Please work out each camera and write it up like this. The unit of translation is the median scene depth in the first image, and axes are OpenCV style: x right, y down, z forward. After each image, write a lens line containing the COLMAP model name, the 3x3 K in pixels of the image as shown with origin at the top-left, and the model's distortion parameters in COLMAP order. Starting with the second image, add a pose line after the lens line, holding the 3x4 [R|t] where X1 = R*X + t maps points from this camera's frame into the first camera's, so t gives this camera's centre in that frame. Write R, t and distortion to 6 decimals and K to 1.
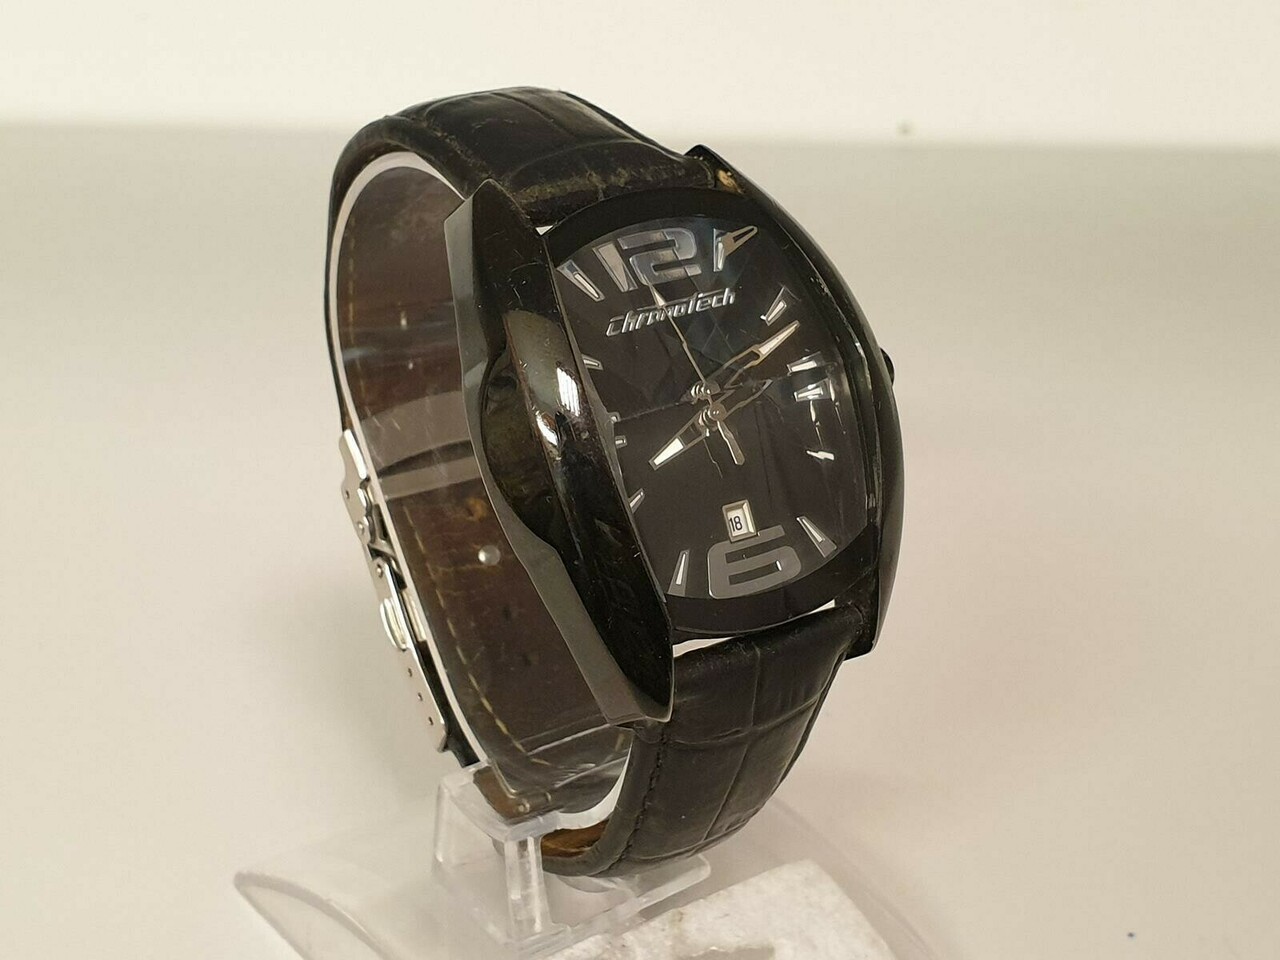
lens RADIAL K [[950.8, 0, 640.5], [0, 950.8, 481.6], [0, 0, 1]] dist [-0.003657, -0.001319]
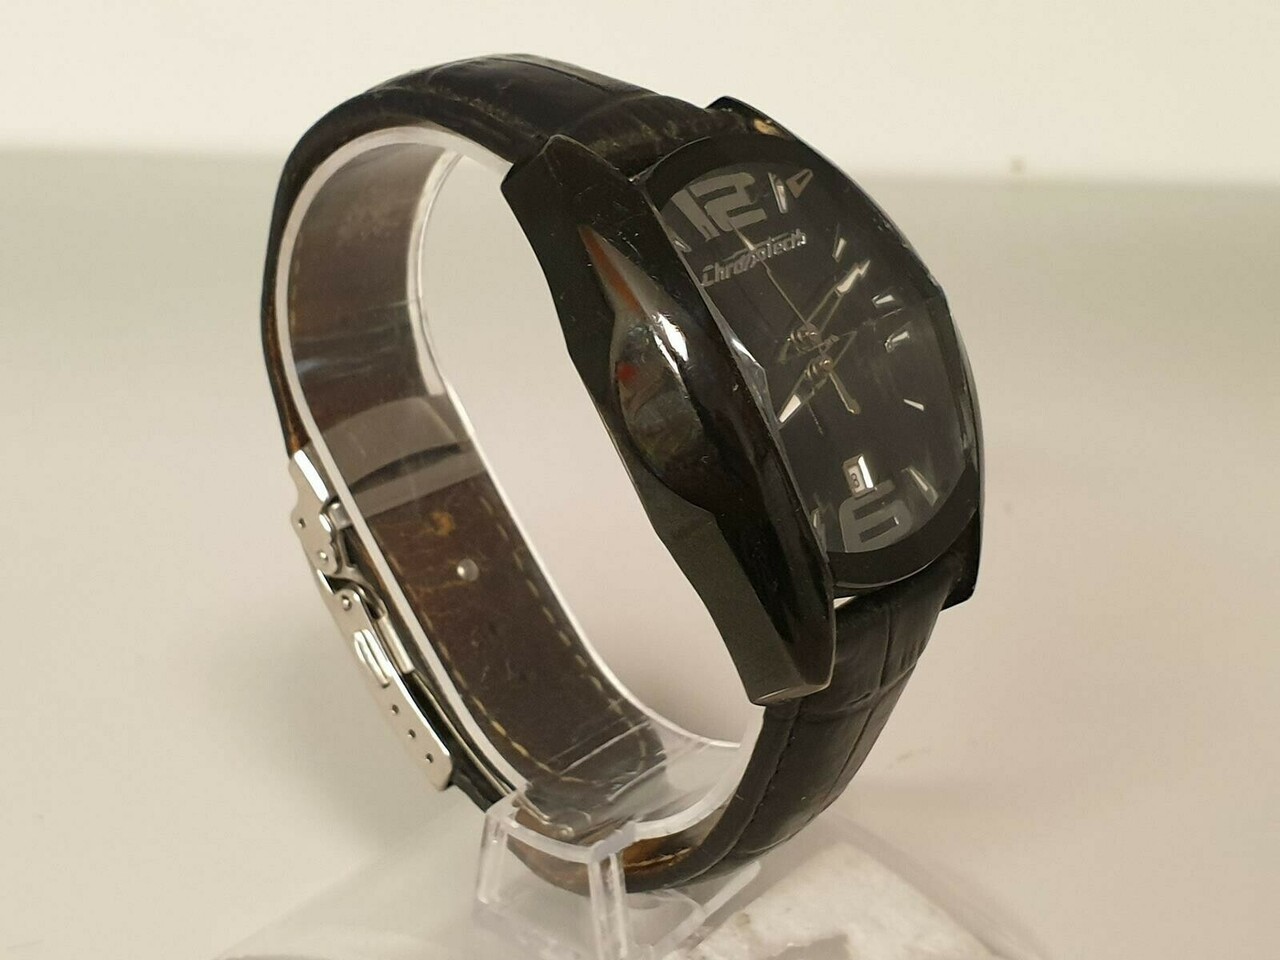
lens RADIAL K [[986.4, 0, 639.4], [0, 986.4, 477.7], [0, 0, 1]] dist [0.000786, 0.000887]
pose [[0.985193, -0.109759, 0.131713, -0.166335], [0.111396, 0.993763, -0.005103, 0.016826], [-0.130331, 0.019700, 0.991275, 0.035690]]
